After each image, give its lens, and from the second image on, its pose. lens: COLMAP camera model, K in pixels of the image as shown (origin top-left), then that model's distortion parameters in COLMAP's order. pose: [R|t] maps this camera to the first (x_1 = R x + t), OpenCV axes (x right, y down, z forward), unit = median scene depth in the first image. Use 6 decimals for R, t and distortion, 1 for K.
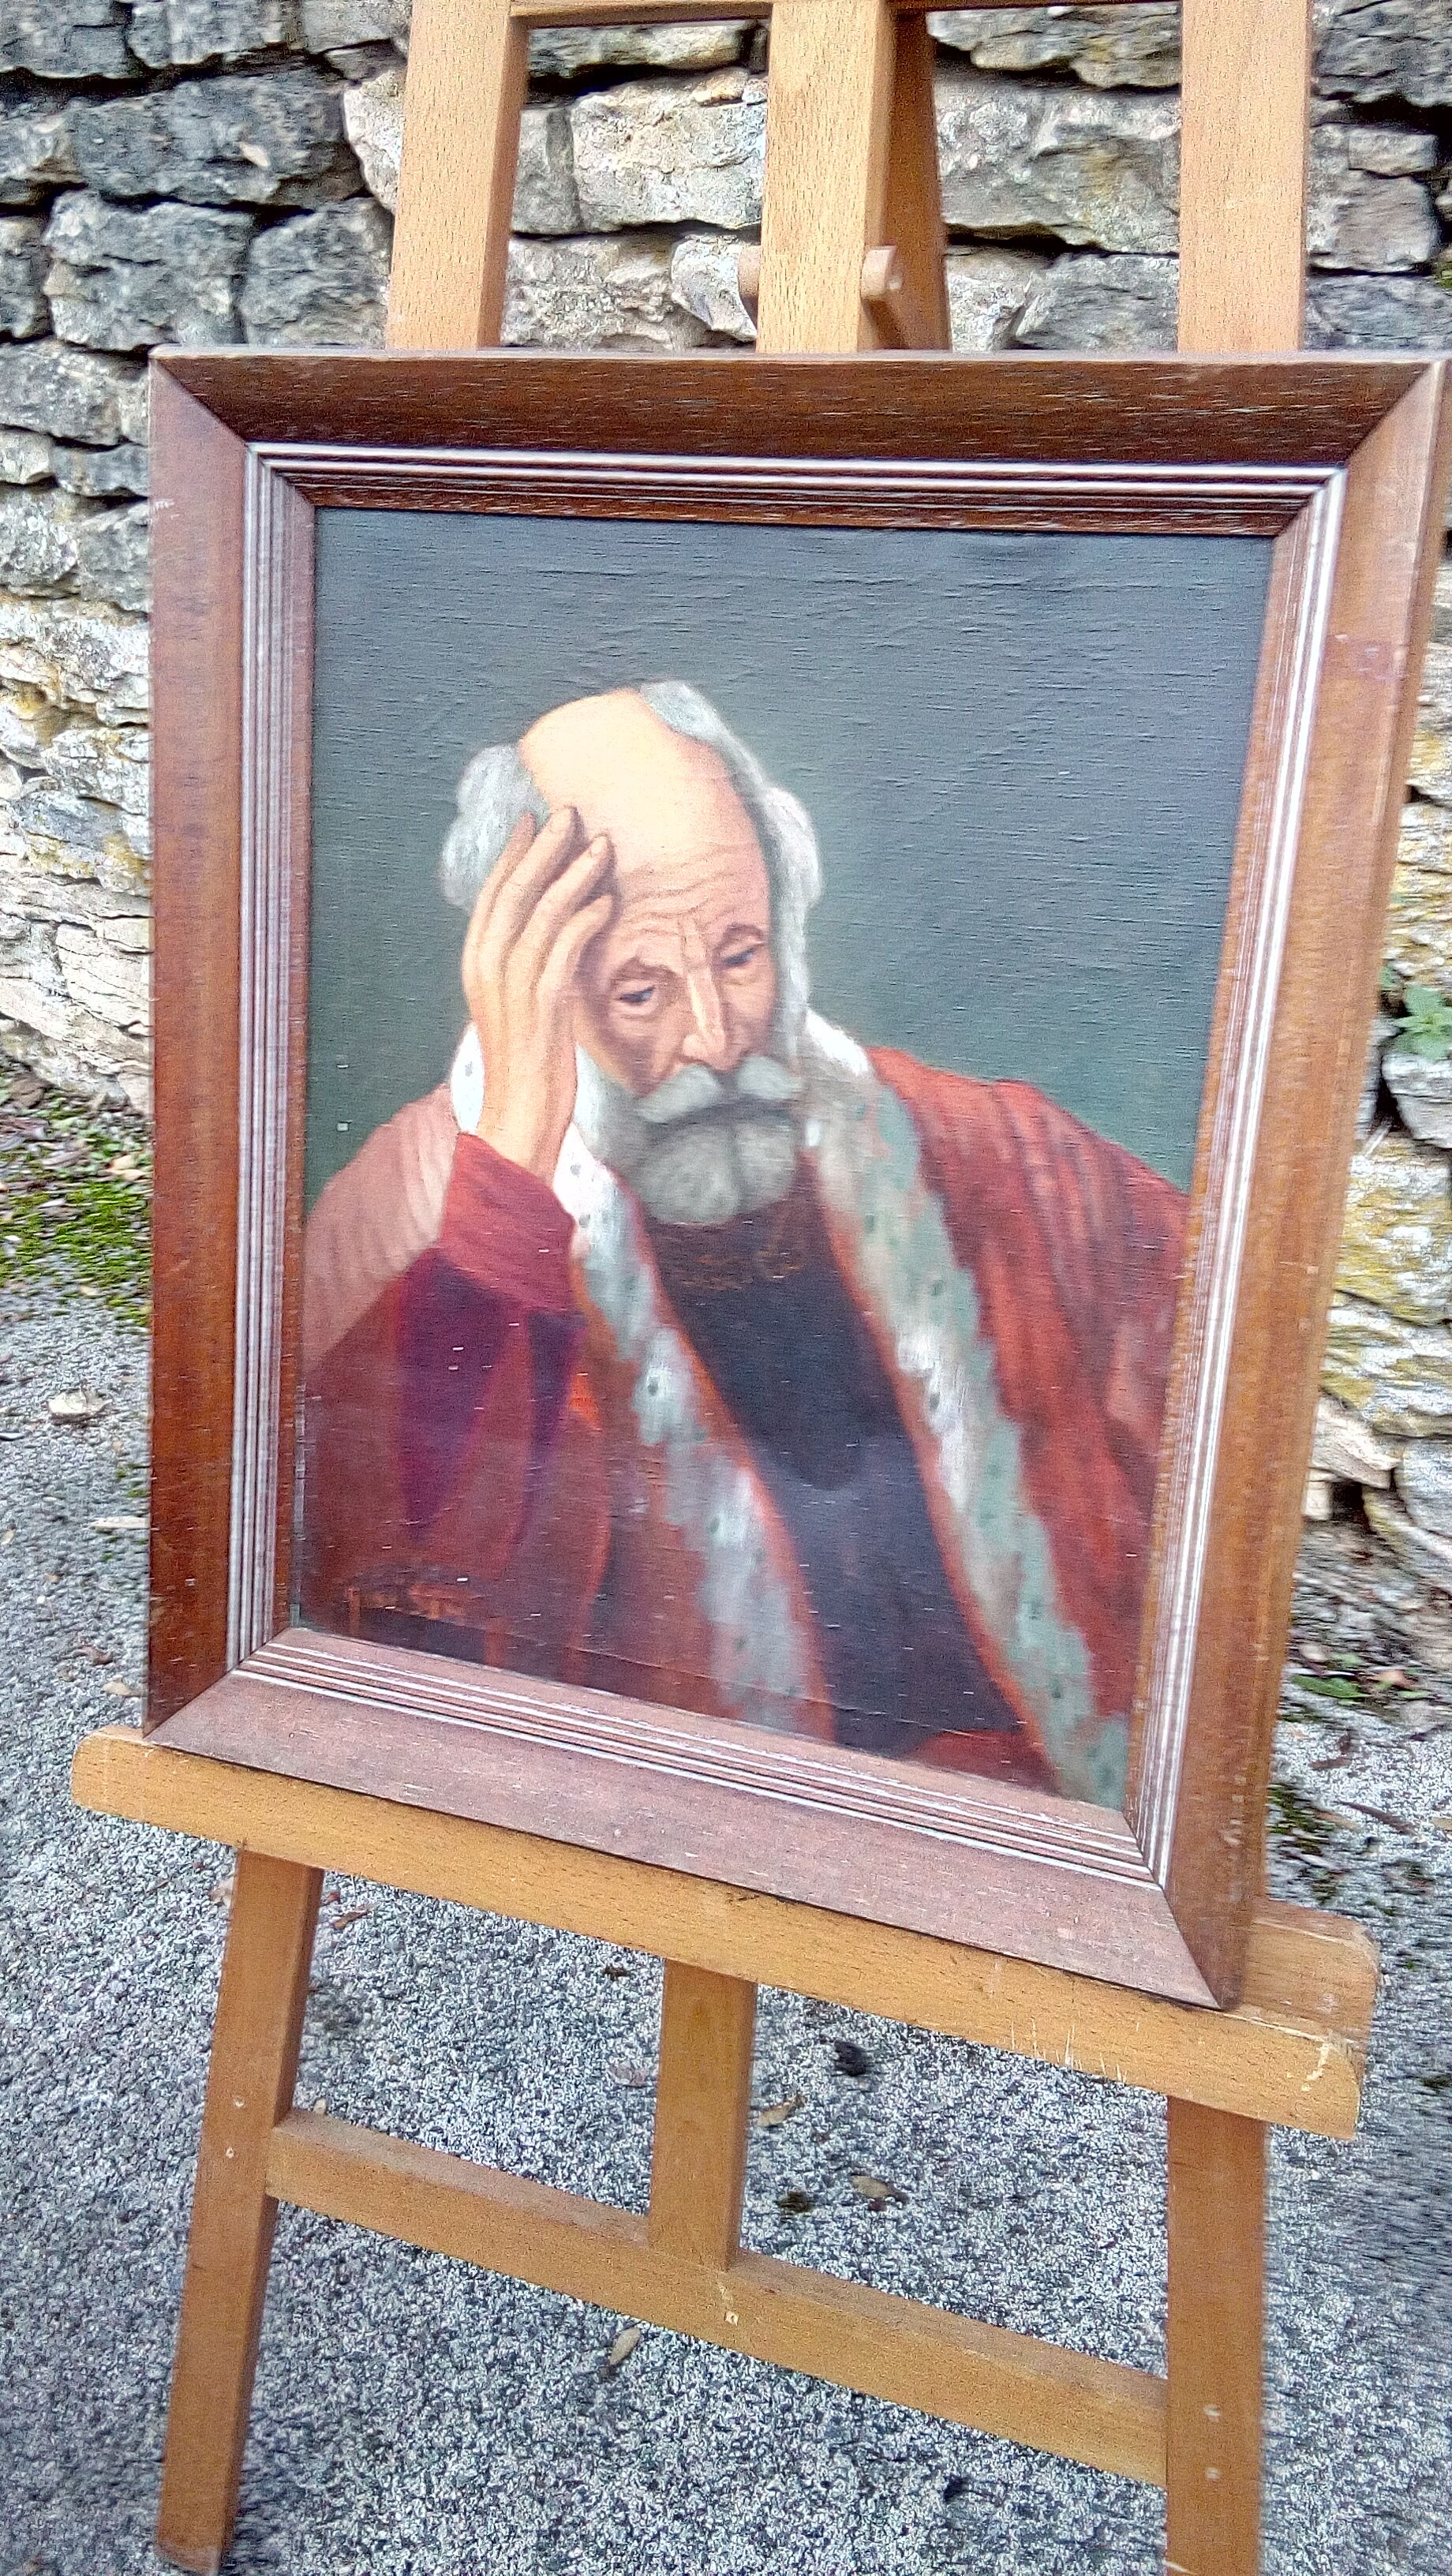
lens RADIAL K [[2073.2, 0, 766.1], [0, 2073.2, 1316.0], [0, 0, 1]] dist [0.121951, -0.204511]
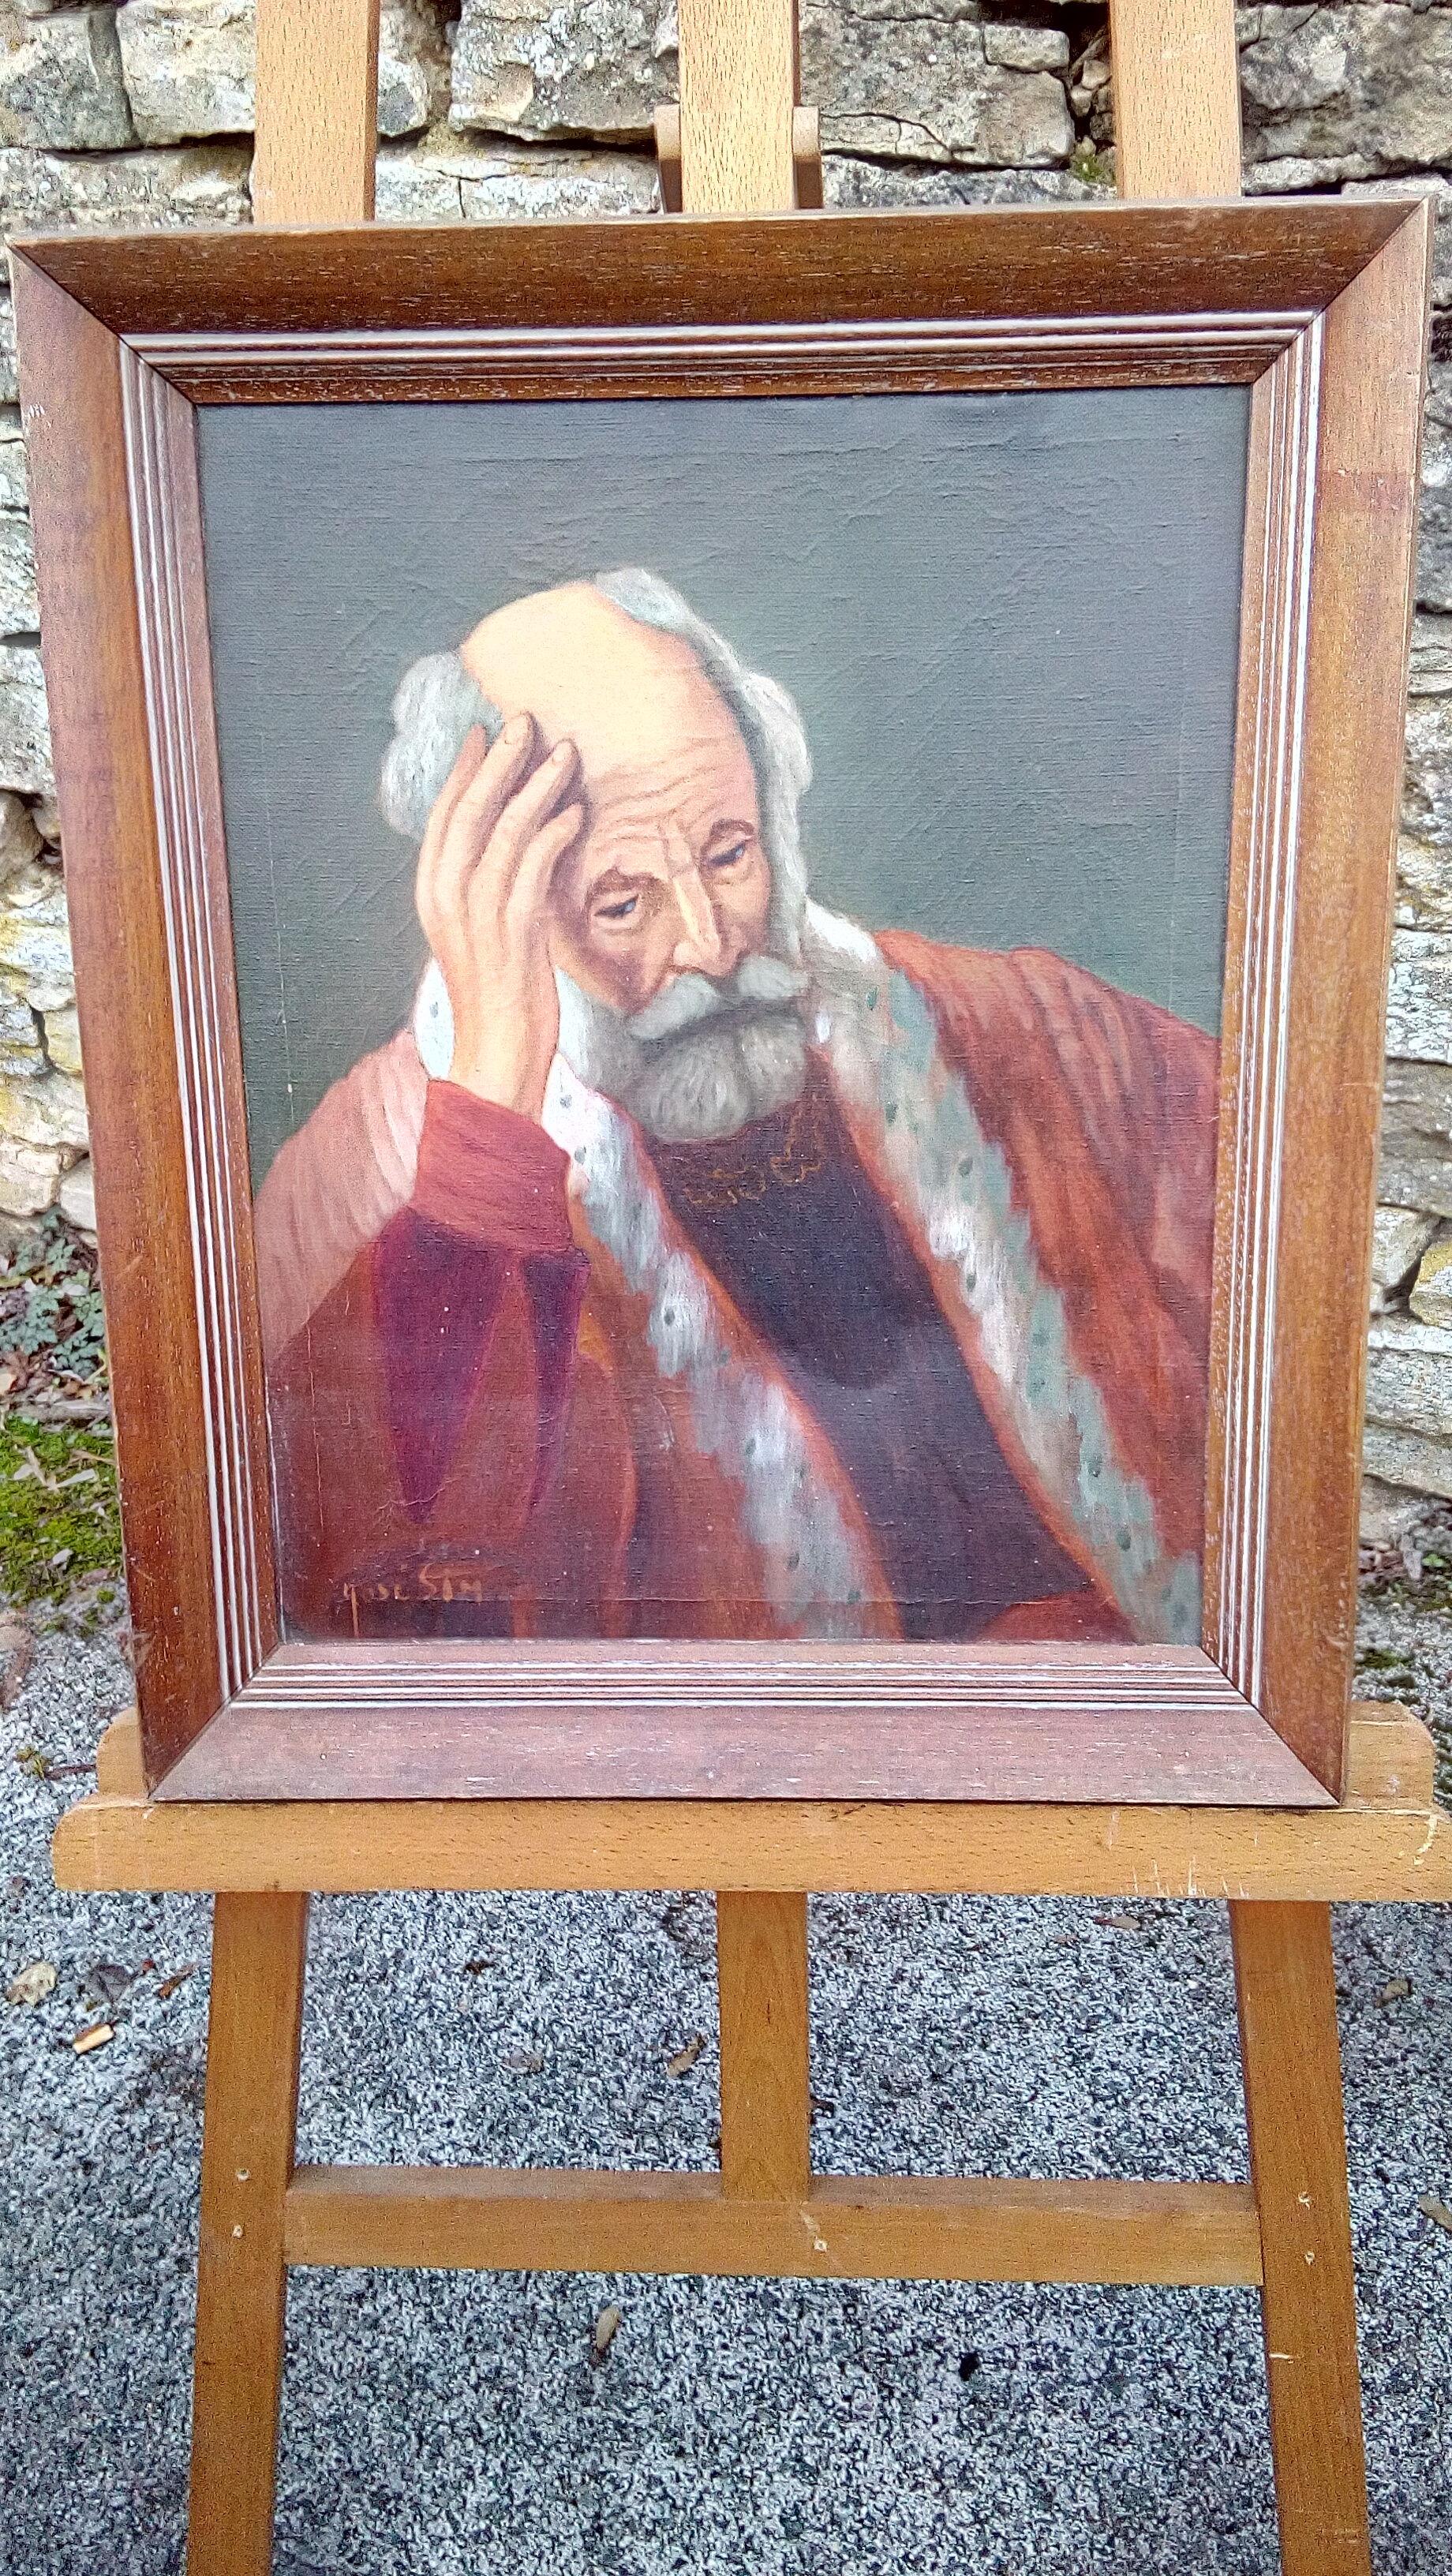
lens RADIAL K [[2073.2, 0, 775.9], [0, 2073.2, 1311.2], [0, 0, 1]] dist [0.121951, -0.204511]
pose [[0.949994, -0.156334, 0.270316, -0.275306], [0.152282, 0.987680, 0.036037, 0.004996], [-0.272620, 0.006929, 0.962097, 0.061937]]
